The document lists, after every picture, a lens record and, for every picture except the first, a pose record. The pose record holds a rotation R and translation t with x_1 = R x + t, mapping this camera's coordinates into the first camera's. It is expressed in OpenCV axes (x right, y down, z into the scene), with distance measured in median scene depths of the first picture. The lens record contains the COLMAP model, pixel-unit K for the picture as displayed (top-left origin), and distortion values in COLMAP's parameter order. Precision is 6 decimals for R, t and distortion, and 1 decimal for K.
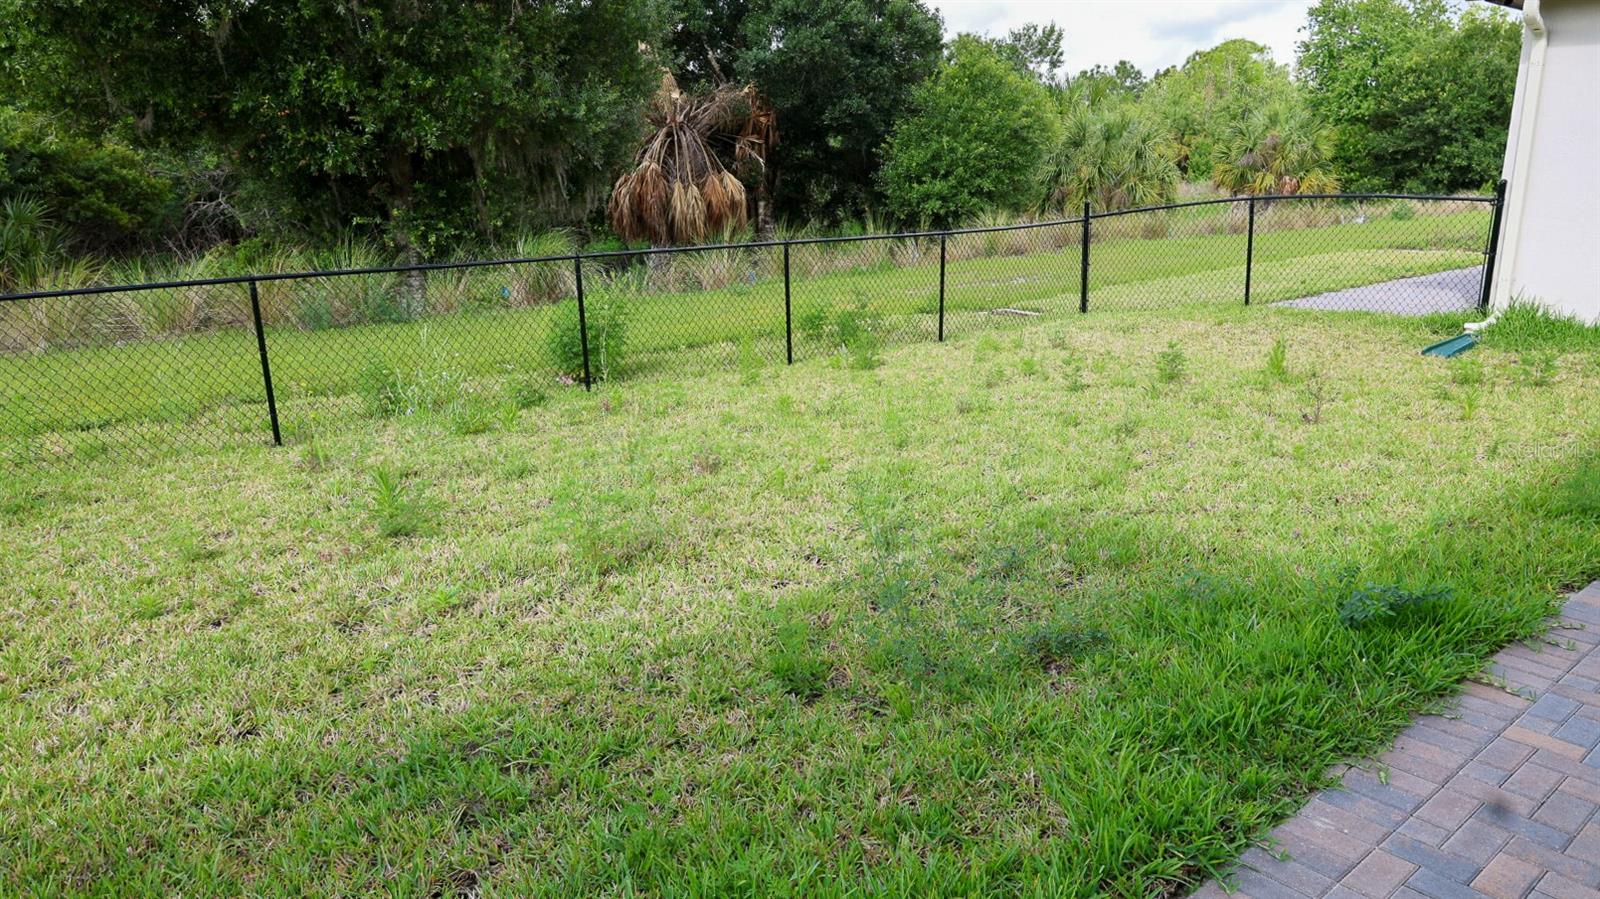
lens RADIAL K [[1087.8, 0, 800.0], [0, 1087.8, 449.5], [0, 0, 1]] dist [-0.013986, 0.001561]
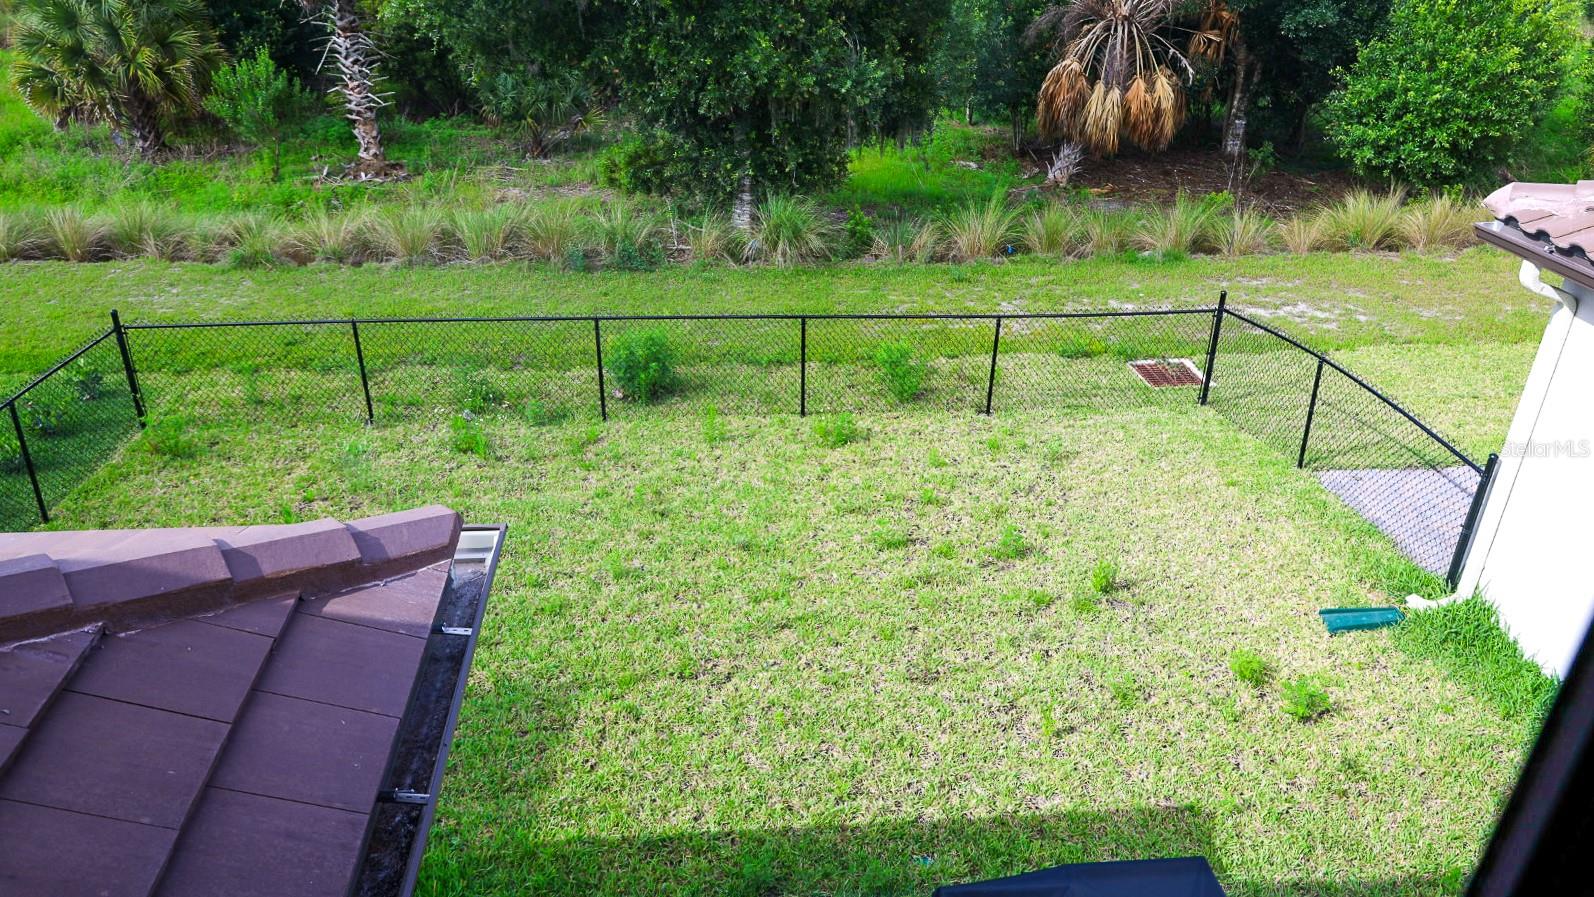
lens RADIAL K [[1083.8, 0, 797.0], [0, 1083.8, 448.5], [0, 0, 1]] dist [-0.013986, 0.001561]
pose [[0.824112, 0.284693, -0.489684, 0.235422], [-0.175009, 0.950191, 0.257893, -0.143549], [0.538713, -0.126833, 0.832887, 0.015915]]
